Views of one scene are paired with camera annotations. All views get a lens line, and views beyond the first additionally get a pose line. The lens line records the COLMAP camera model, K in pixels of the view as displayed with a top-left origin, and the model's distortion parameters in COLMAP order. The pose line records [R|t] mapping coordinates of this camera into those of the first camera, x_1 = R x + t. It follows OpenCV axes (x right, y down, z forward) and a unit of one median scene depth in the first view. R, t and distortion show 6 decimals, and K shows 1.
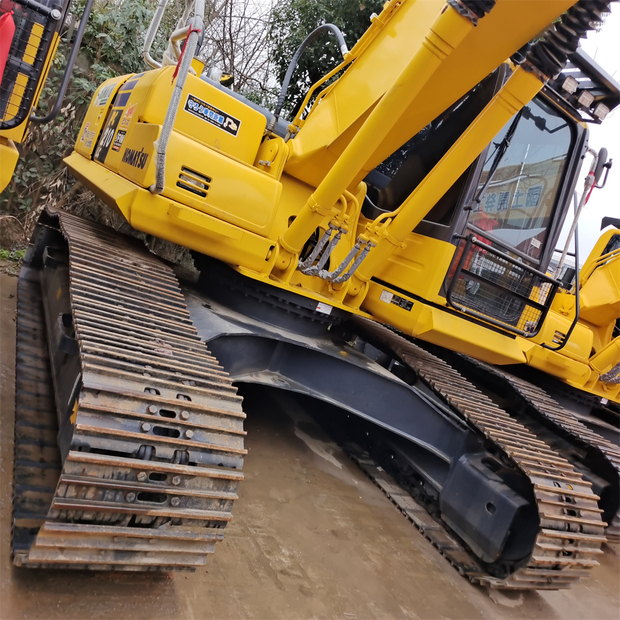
lens RADIAL K [[561.3, 0, 318.4], [0, 561.3, 310.2], [0, 0, 1]] dist [0.024646, 0.032200]
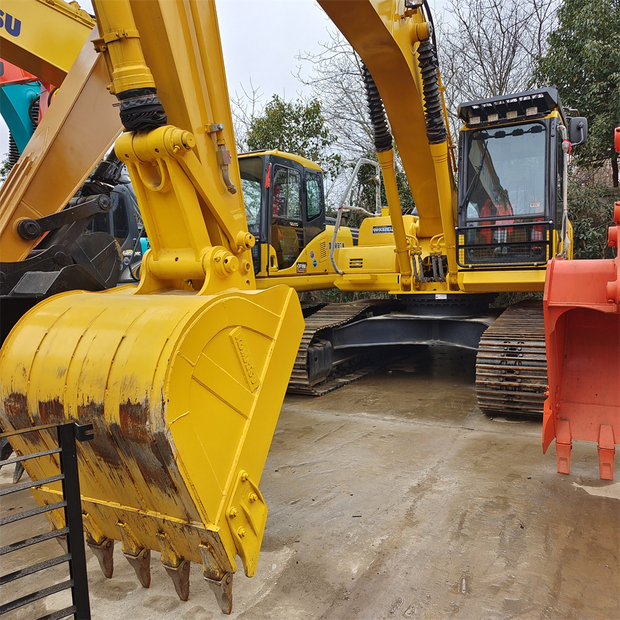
lens RADIAL K [[560.4, 0, 316.5], [0, 560.4, 313.2], [0, 0, 1]] dist [0.031098, 0.015182]
pose [[0.473039, -0.335716, -0.814573, 1.305362], [0.125813, 0.940821, -0.314685, 0.579165], [0.872012, 0.046374, 0.487282, -0.224466]]
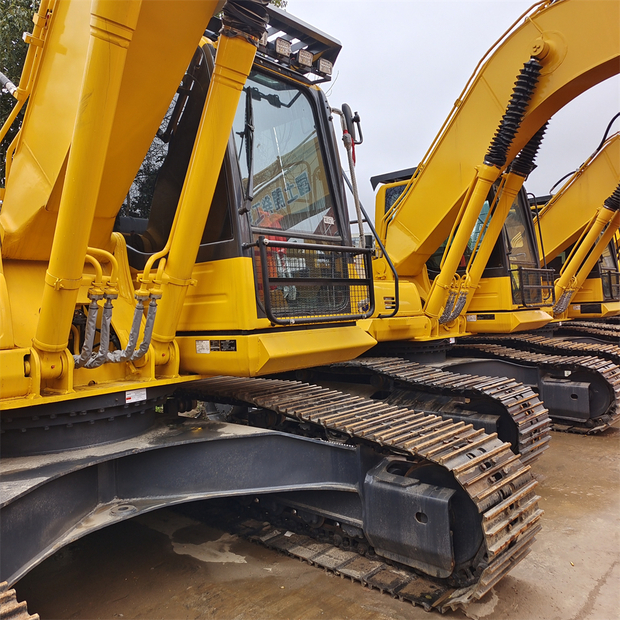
lens RADIAL K [[560.4, 0, 316.7], [0, 560.4, 311.5], [0, 0, 1]] dist [0.031098, 0.015182]
pose [[0.858070, -0.423638, 0.290252, 0.050163], [0.439399, 0.898212, 0.011993, -0.007762], [-0.265789, 0.117246, 0.956875, 0.176736]]
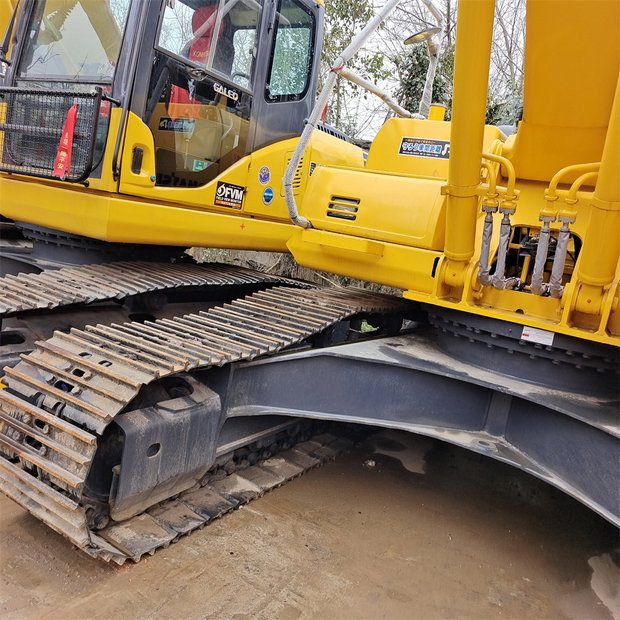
lens RADIAL K [[560.4, 0, 315.6], [0, 560.4, 307.9], [0, 0, 1]] dist [0.031098, 0.015182]
pose [[0.498450, -0.178232, -0.848399, 0.470171], [-0.079255, 0.965171, -0.249328, 0.158266], [0.863288, 0.191517, 0.466963, 0.464781]]
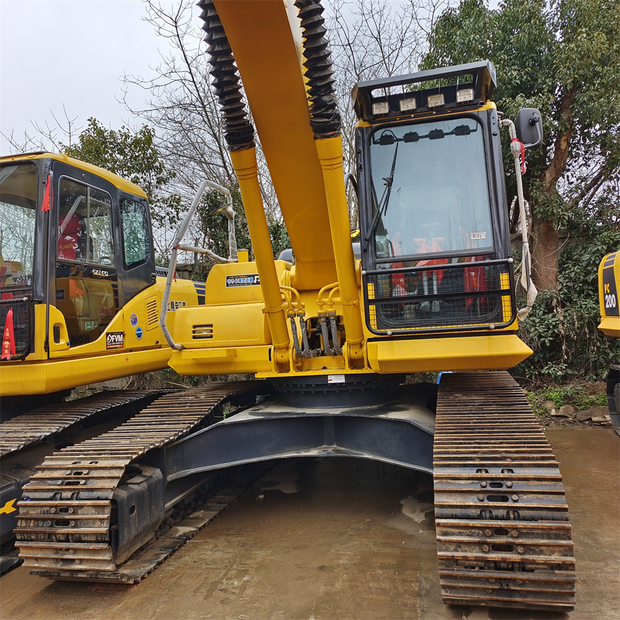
lens RADIAL K [[560.4, 0, 316.6], [0, 560.4, 308.7], [0, 0, 1]] dist [0.031098, 0.015182]
pose [[0.648565, -0.440712, -0.620593, 0.797153], [0.252385, 0.893716, -0.370908, 0.297916], [0.718098, 0.083929, 0.690863, 0.157660]]
